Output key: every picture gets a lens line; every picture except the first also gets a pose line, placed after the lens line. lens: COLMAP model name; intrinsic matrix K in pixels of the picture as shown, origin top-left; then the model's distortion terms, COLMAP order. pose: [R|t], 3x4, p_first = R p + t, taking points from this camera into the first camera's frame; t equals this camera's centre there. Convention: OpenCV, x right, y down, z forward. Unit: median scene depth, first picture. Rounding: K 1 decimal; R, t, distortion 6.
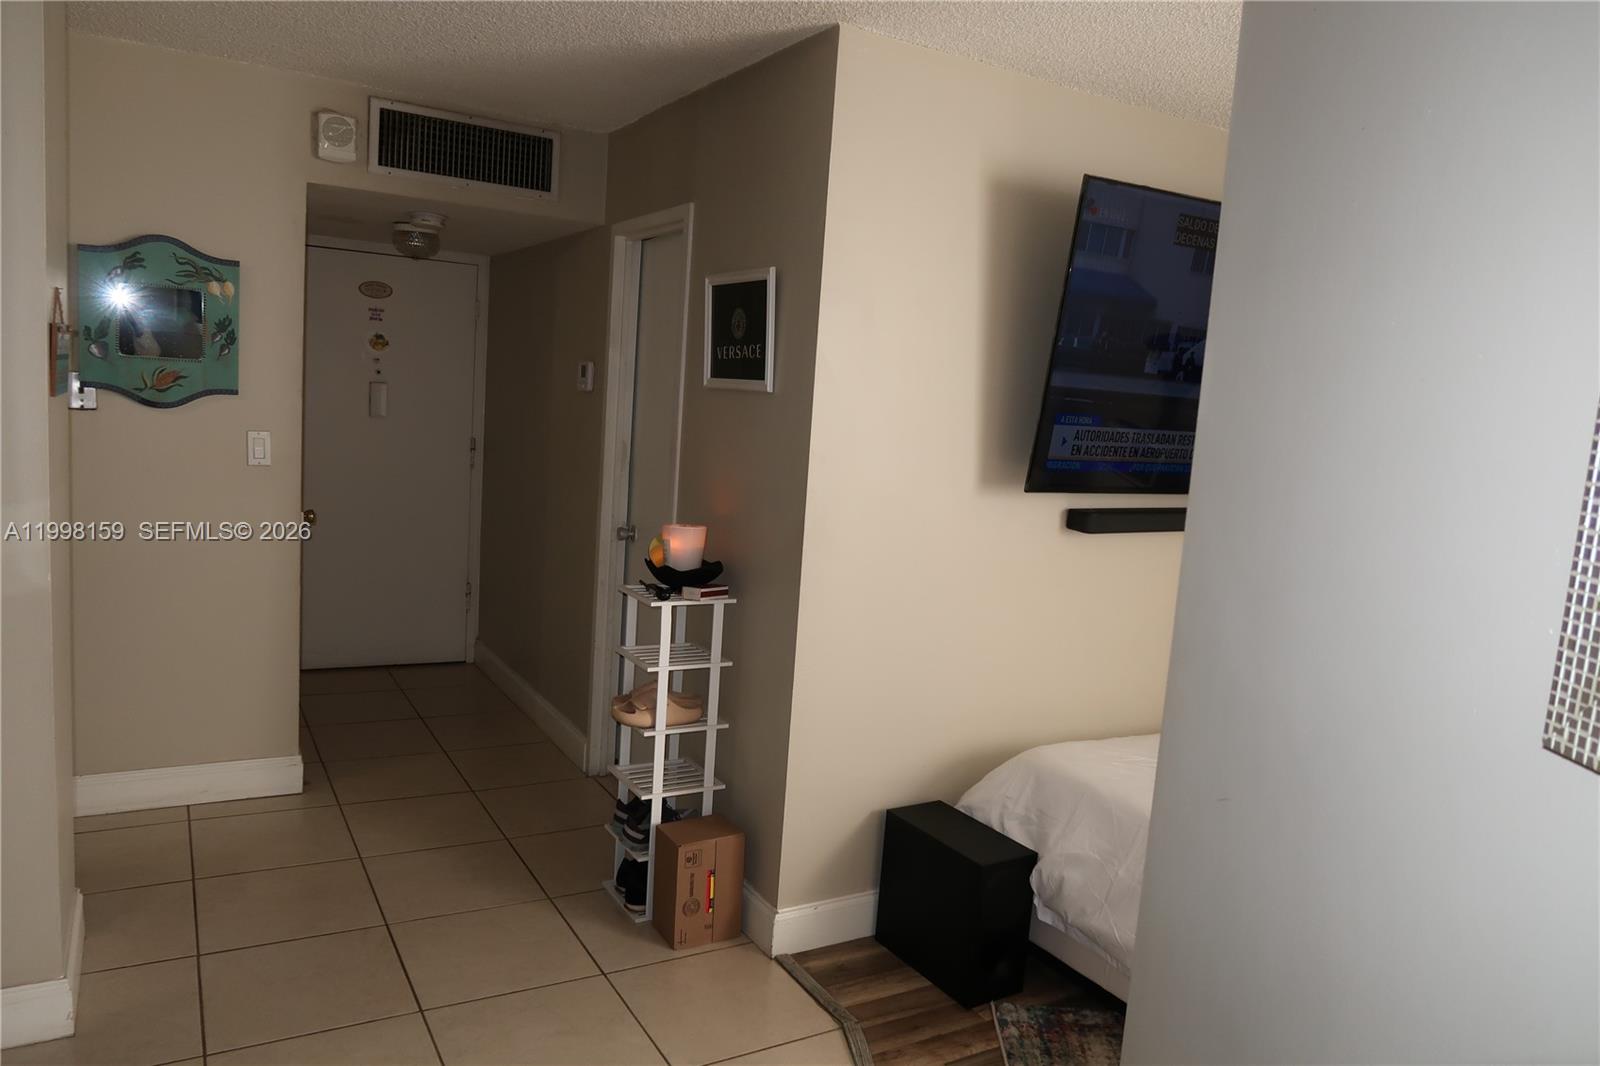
lens RADIAL K [[1098.3, 0, 800.0], [0, 1098.3, 533.0], [0, 0, 1]] dist [-0.031048, 0.005639]
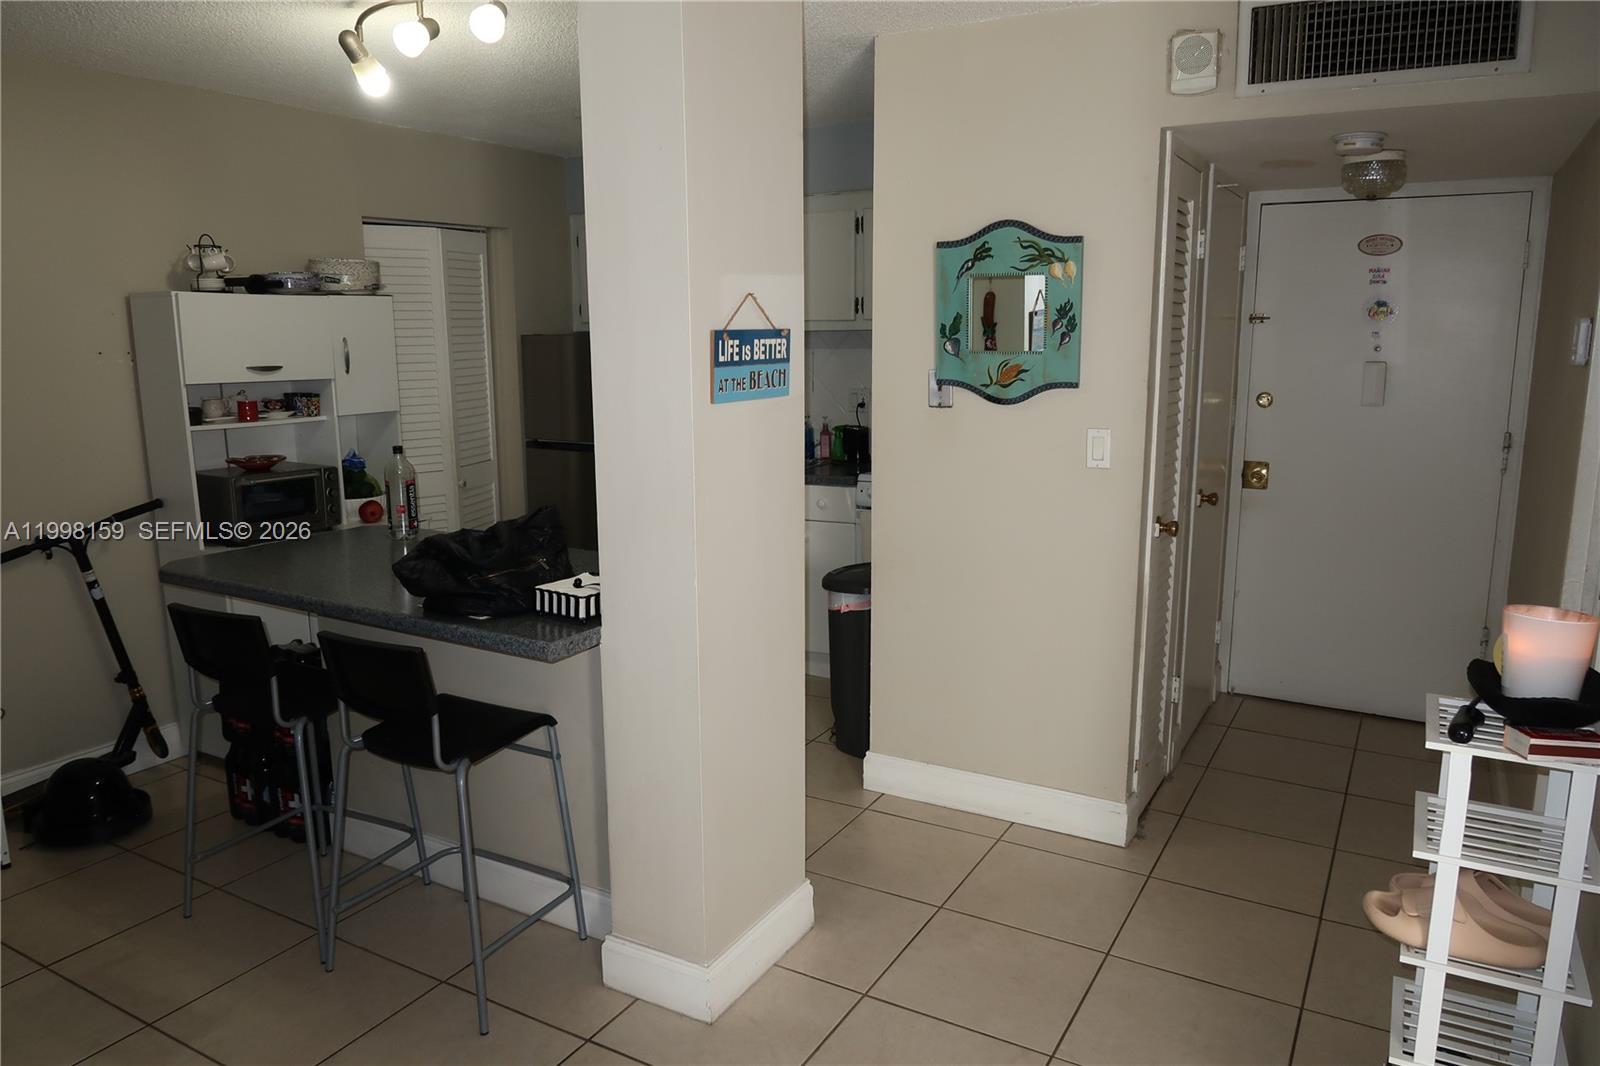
lens RADIAL K [[1098.3, 0, 800.0], [0, 1098.3, 533.0], [0, 0, 1]] dist [-0.031048, 0.005639]
pose [[0.491993, 0.086569, -0.866284, 0.158715], [-0.069857, 0.995761, 0.059834, -0.047598], [0.867792, 0.031078, 0.495955, 0.370422]]
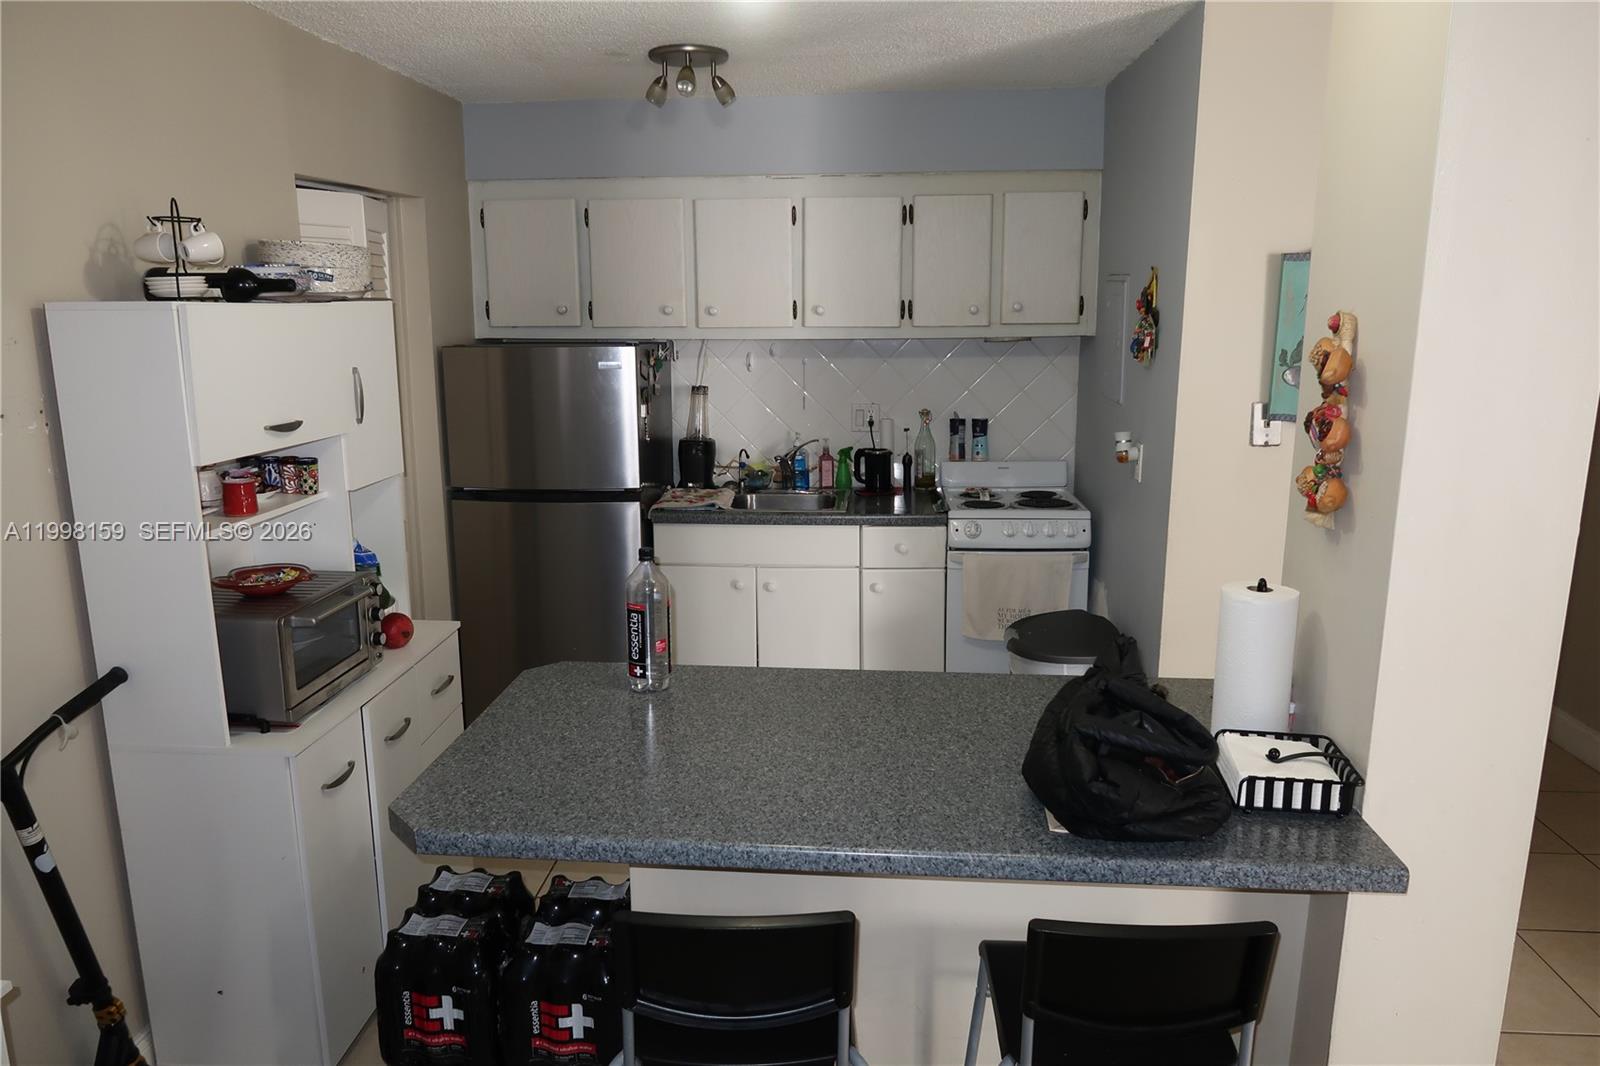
lens RADIAL K [[1088.9, 0, 800.0], [0, 1088.9, 533.0], [0, 0, 1]] dist [0.000308, -0.040990]
pose [[0.816089, 0.049099, -0.575837, -0.445483], [-0.013455, 0.997729, 0.066002, -0.093517], [0.577770, -0.046116, 0.814896, 0.080635]]
